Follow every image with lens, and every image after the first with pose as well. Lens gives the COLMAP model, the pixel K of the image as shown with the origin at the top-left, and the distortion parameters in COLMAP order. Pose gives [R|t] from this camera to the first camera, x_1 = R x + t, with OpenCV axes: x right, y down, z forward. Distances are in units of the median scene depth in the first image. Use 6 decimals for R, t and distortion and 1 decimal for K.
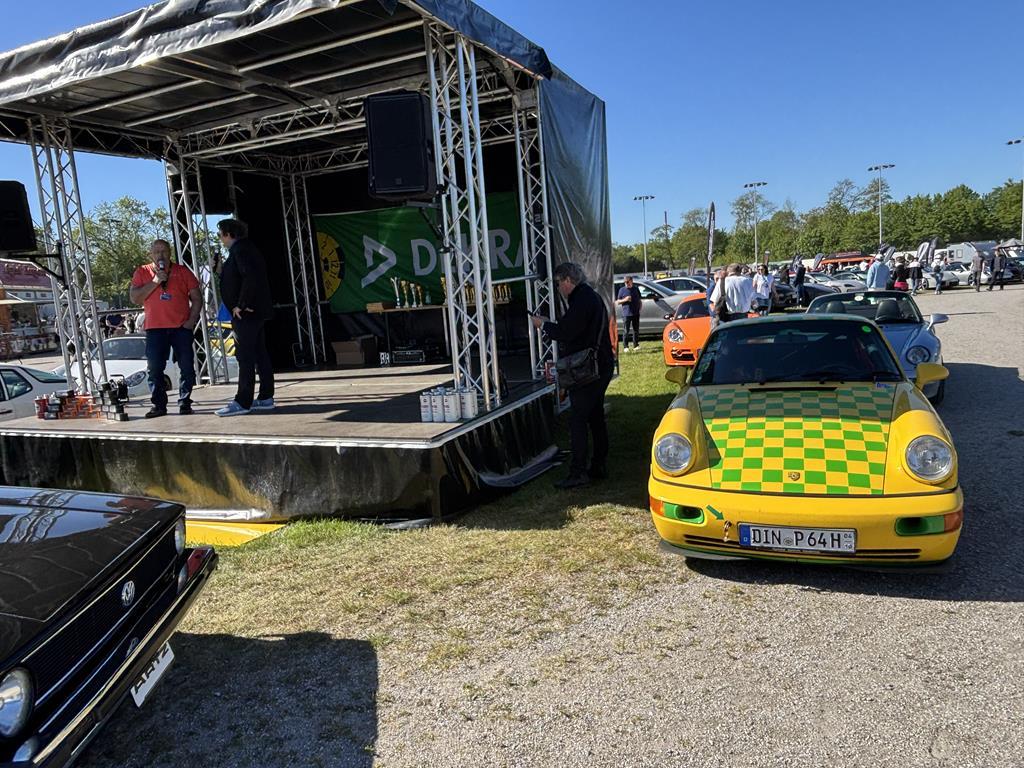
lens RADIAL K [[700.7, 0, 512.0], [0, 700.7, 384.0], [0, 0, 1]] dist [0.050319, 0.000204]
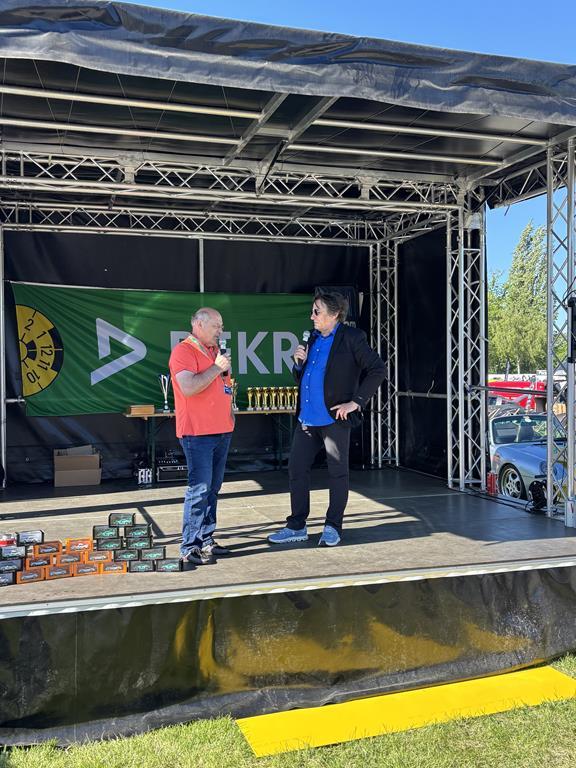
lens RADIAL K [[767.7, 0, 288.0], [0, 767.7, 384.0], [0, 0, 1]] dist [-0.003770, -0.003408]
pose [[0.751066, 0.062174, 0.657293, -0.617489], [0.042858, 0.988865, -0.142511, -0.009407], [-0.658835, 0.135205, 0.740038, 0.247244]]
